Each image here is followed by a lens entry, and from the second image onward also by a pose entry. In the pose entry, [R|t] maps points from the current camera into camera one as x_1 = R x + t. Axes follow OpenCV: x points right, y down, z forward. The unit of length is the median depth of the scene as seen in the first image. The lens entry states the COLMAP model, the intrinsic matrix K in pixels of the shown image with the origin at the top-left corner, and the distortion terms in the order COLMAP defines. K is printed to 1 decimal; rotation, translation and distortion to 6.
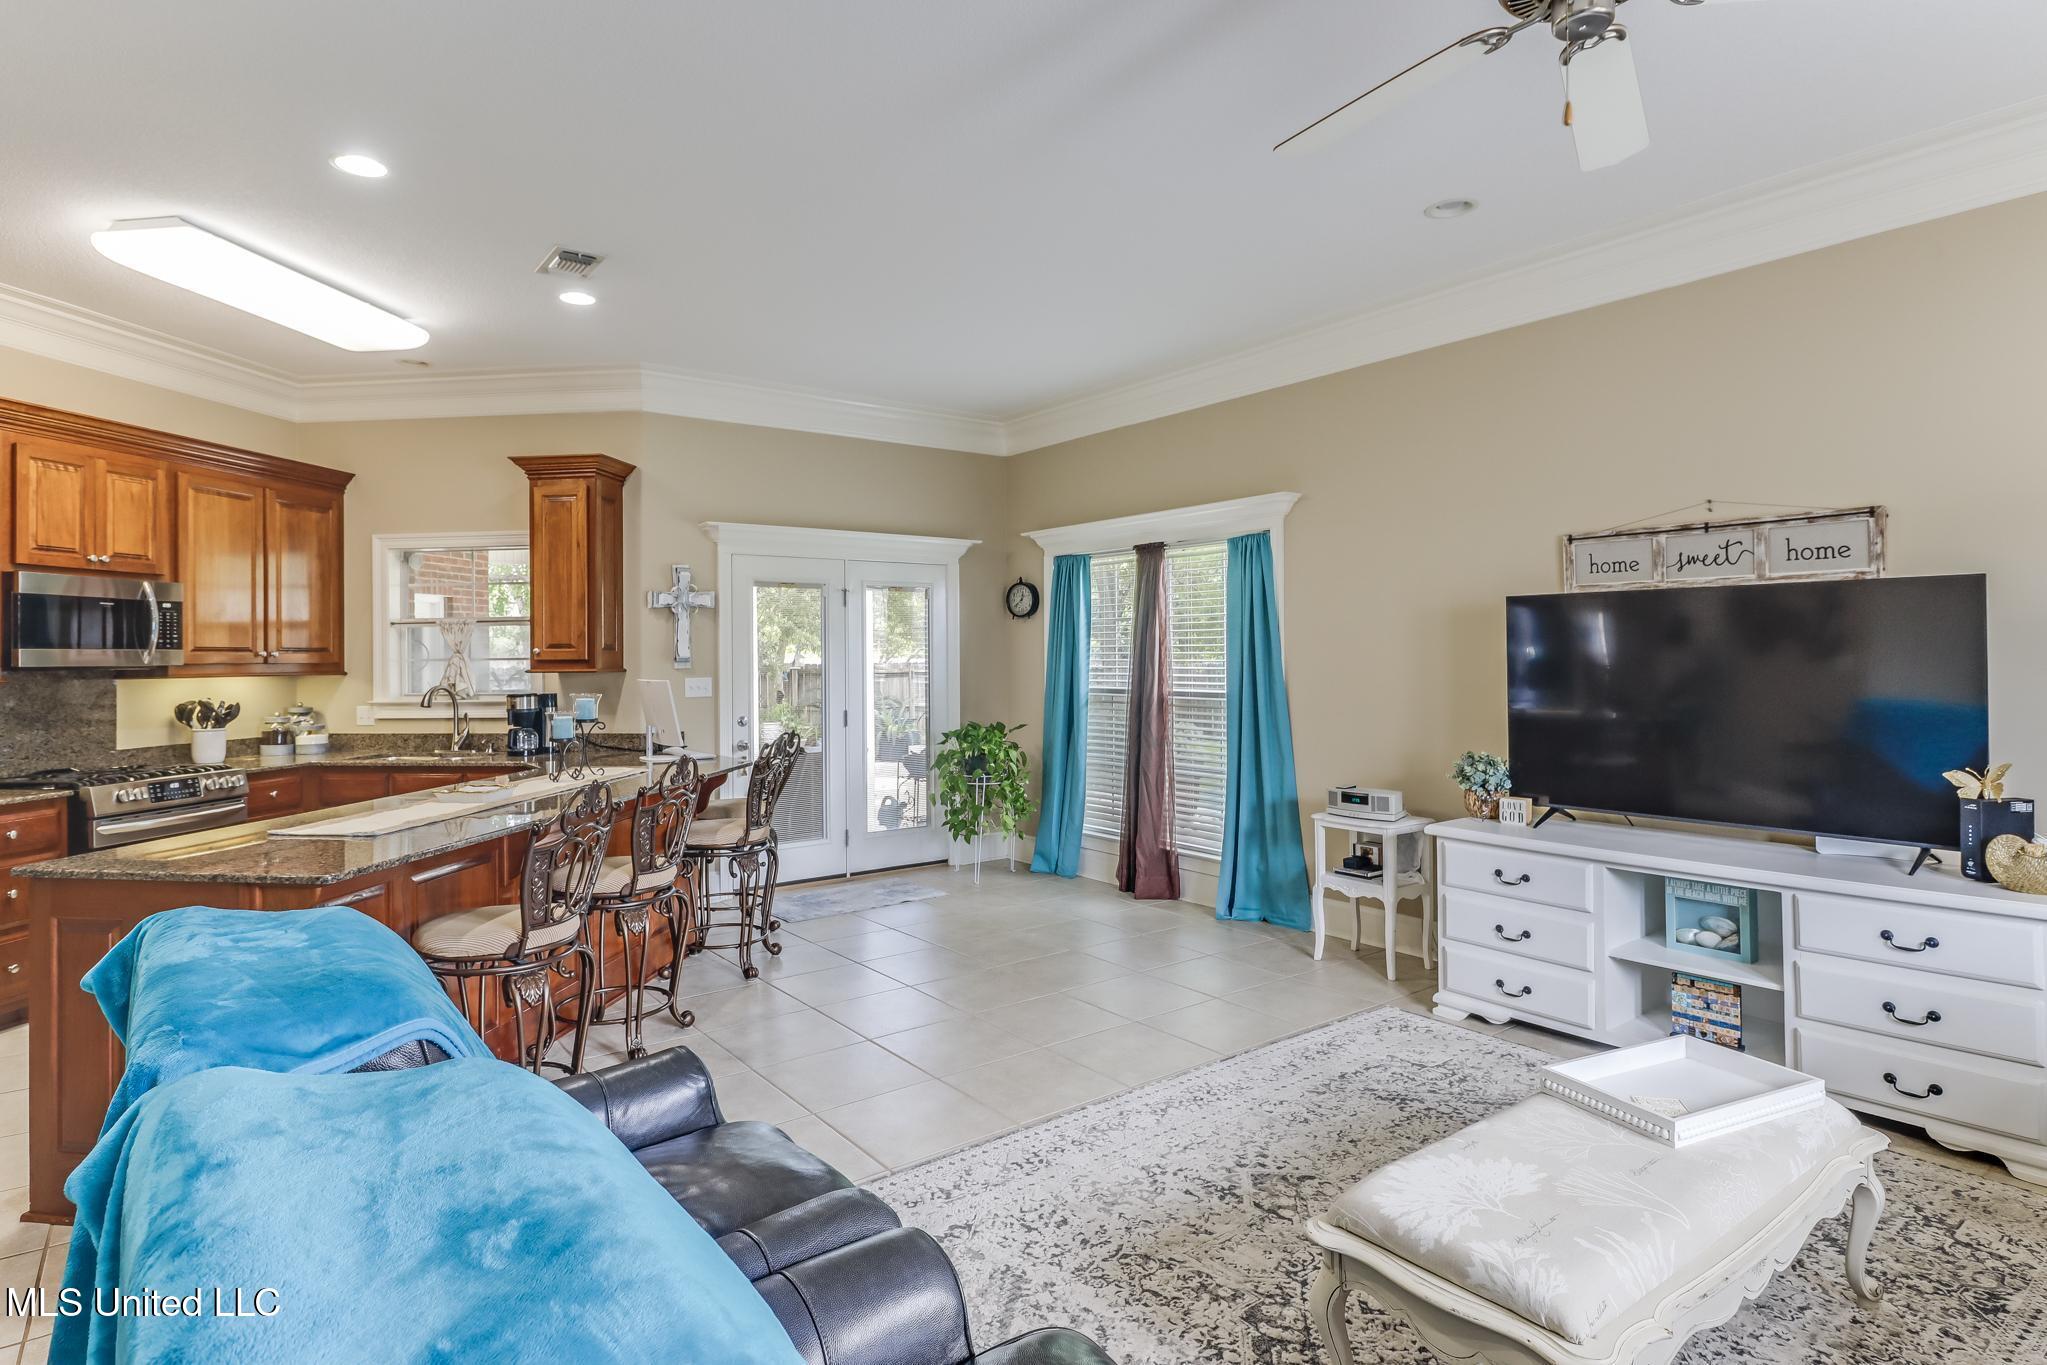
lens RADIAL K [[1103.3, 0, 1040.4], [0, 1103.3, 646.5], [0, 0, 1]] dist [-0.000928, -0.005038]
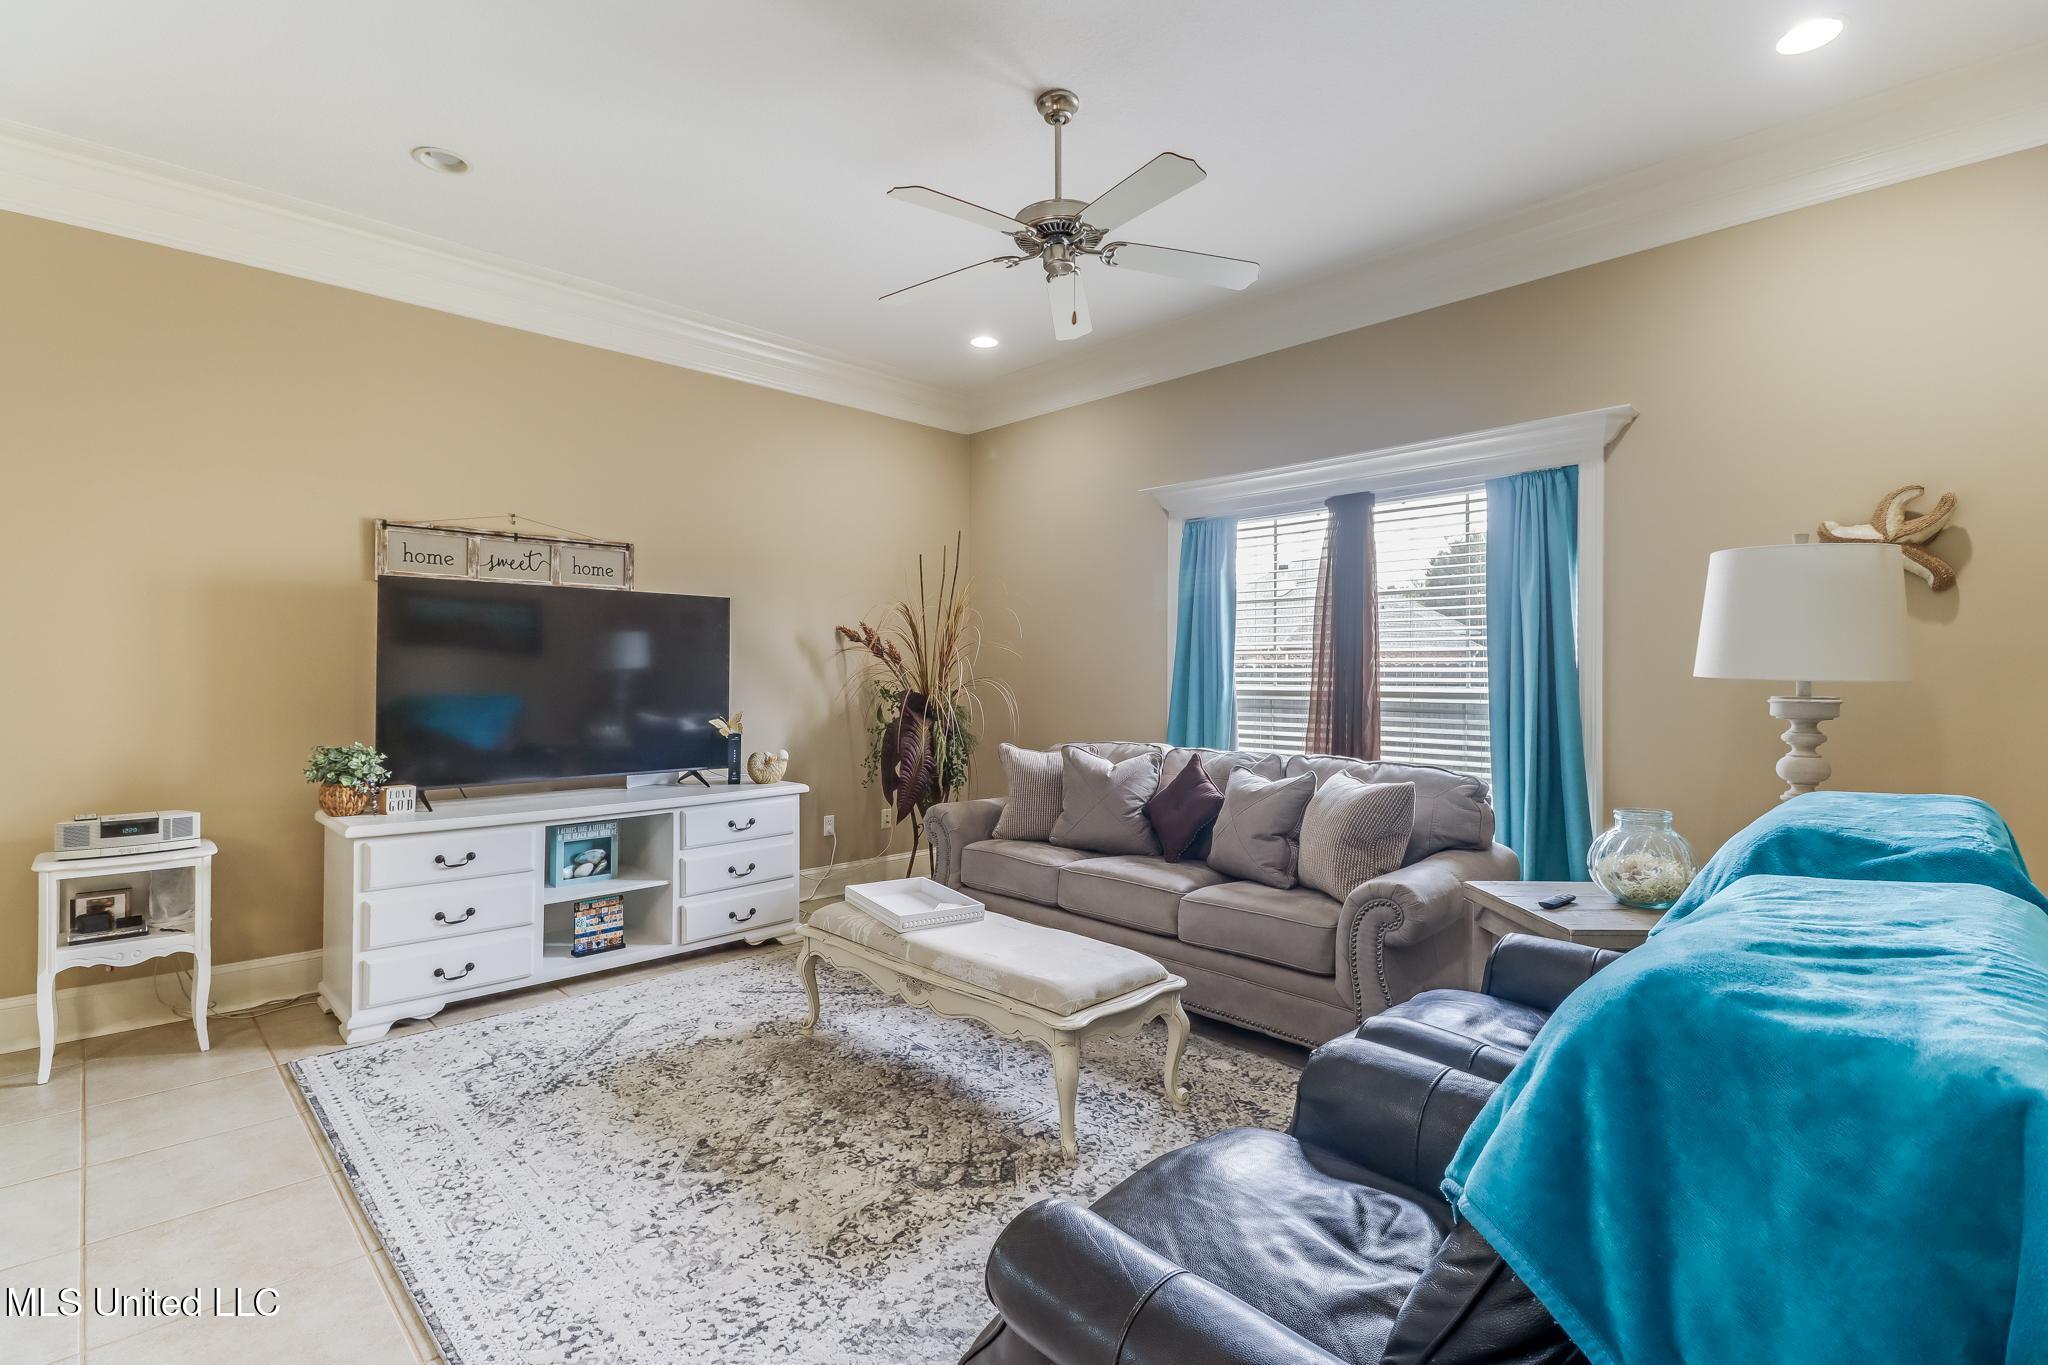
lens RADIAL K [[949.6, 0, 982.2], [0, 949.6, 655.7], [0, 0, 1]] dist [0.001916, -0.000830]
pose [[-0.110463, 0.027011, 0.993513, -0.521693], [-0.007447, 0.999580, -0.028004, 0.050299], [-0.993852, -0.010493, -0.110215, 0.677035]]
